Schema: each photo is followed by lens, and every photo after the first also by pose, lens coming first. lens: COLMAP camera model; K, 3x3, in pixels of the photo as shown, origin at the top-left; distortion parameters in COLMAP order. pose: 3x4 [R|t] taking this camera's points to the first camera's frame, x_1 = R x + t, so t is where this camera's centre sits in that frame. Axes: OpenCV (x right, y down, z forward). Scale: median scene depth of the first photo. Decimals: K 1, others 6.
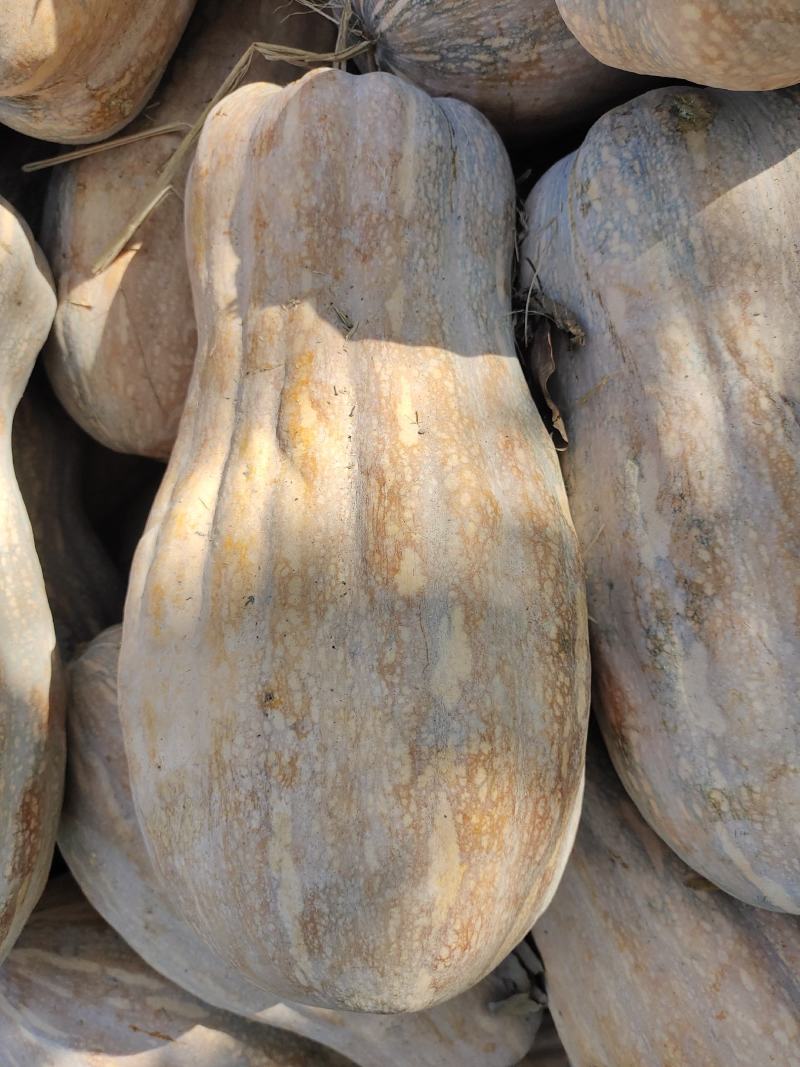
lens RADIAL K [[816.6, 0, 400.5], [0, 816.6, 517.3], [0, 0, 1]] dist [-0.003768, -0.044474]
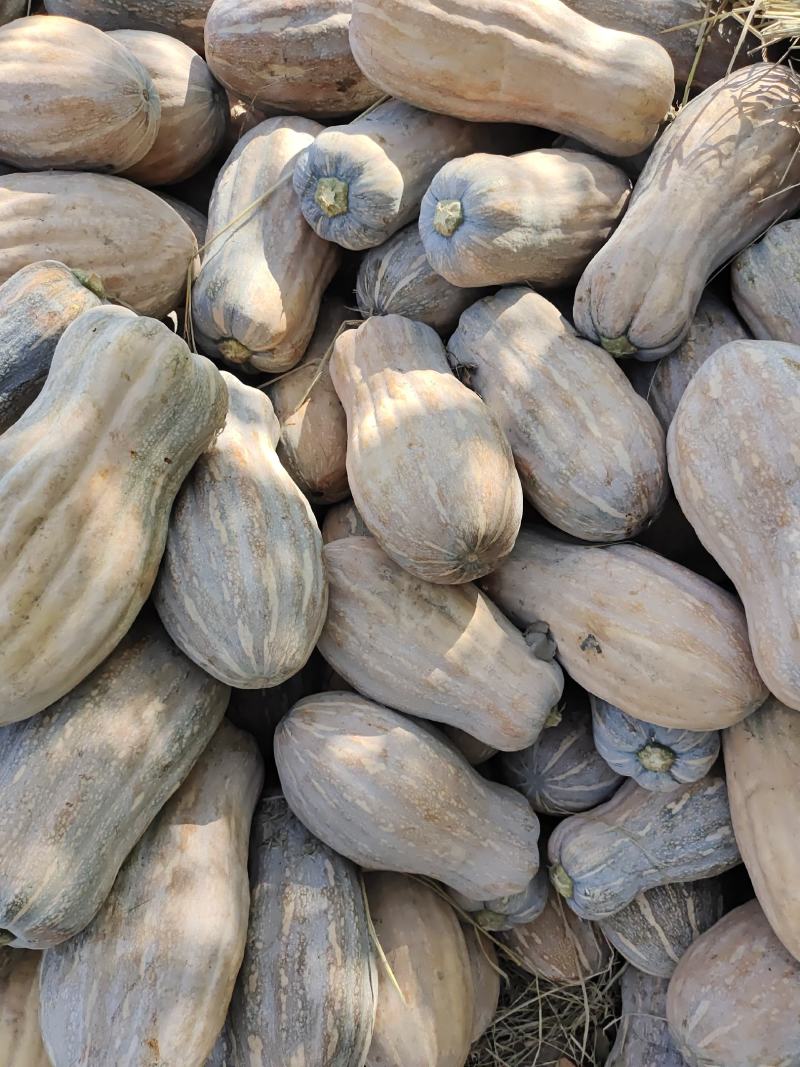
lens RADIAL K [[797.8, 0, 400.0], [0, 797.8, 533.5], [0, 0, 1]] dist [0.008997, -0.032686]
pose [[0.970238, -0.222749, 0.094980, -0.458136], [0.241525, 0.861933, -0.445800, 1.523730], [0.017436, 0.455472, 0.890079, -1.322672]]
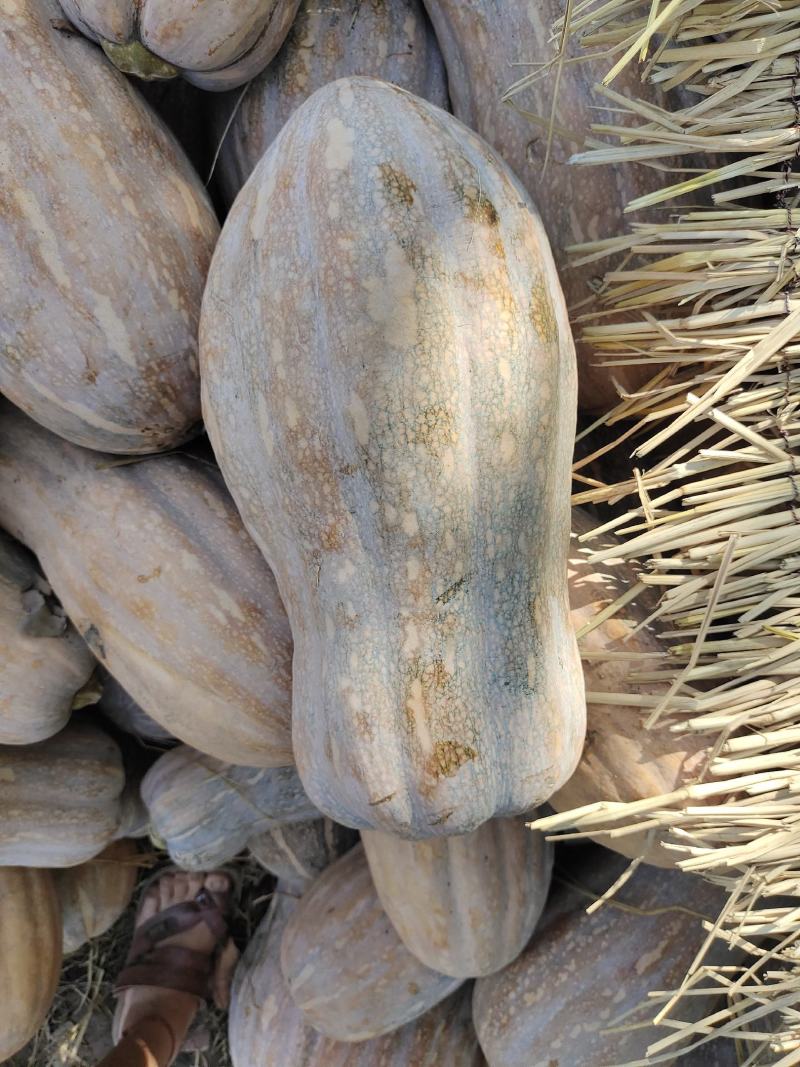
lens RADIAL K [[797.8, 0, 400.0], [0, 797.8, 533.5], [0, 0, 1]] dist [0.008997, -0.032686]
pose [[0.950014, -0.275375, 0.147114, 0.700274], [0.275394, 0.961110, 0.020645, 0.768296], [-0.147078, 0.020901, 0.988904, -0.512755]]
